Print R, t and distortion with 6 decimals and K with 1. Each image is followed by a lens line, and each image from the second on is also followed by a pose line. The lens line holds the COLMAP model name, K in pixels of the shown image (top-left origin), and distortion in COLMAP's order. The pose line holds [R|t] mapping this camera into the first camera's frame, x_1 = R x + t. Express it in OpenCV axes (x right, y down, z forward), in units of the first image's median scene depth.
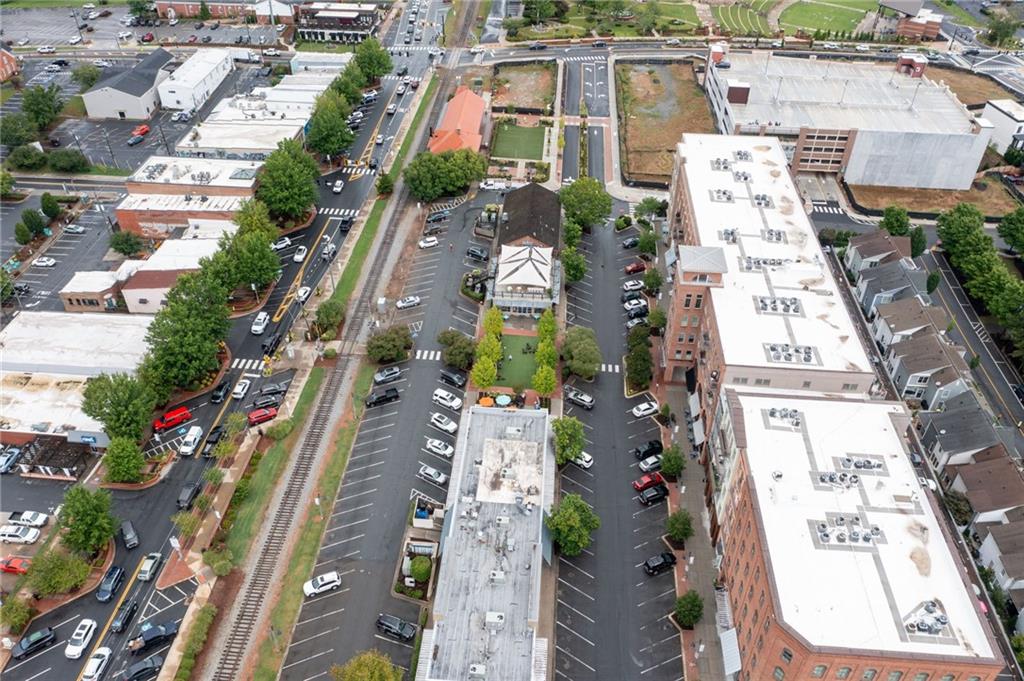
lens RADIAL K [[804.7, 0, 512.0], [0, 804.7, 340.5], [0, 0, 1]] dist [-0.002207, 0.004080]
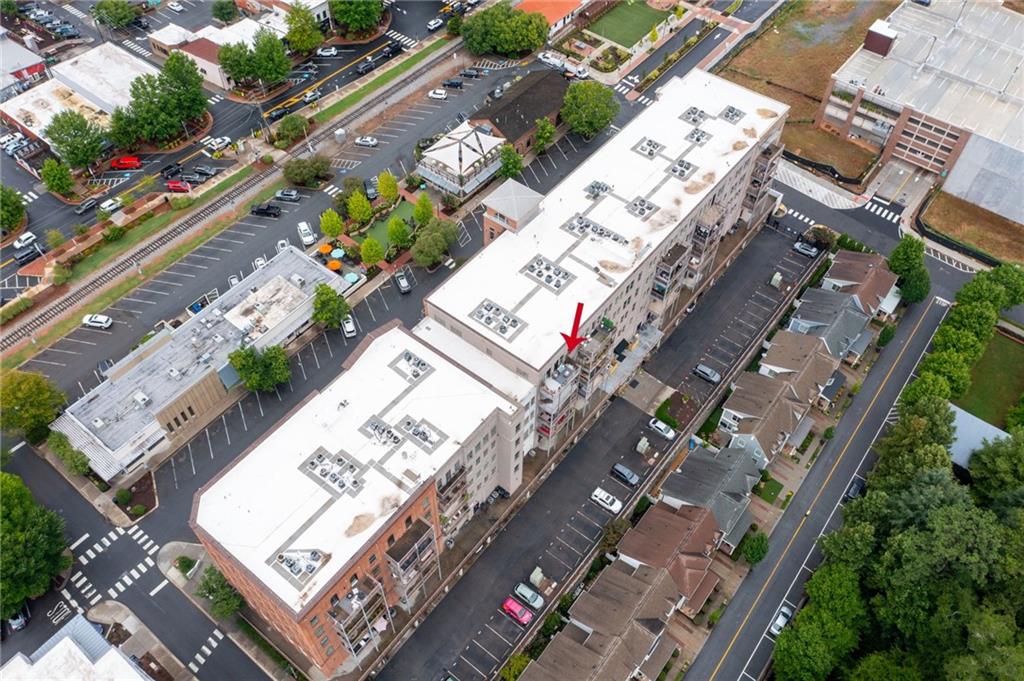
lens RADIAL K [[804.7, 0, 512.0], [0, 804.7, 340.5], [0, 0, 1]] dist [-0.002207, 0.004080]
pose [[0.829934, 0.434177, -0.350285, 0.578079], [-0.347392, 0.893535, 0.284454, -0.200252], [0.436495, -0.114392, 0.892405, 0.088499]]
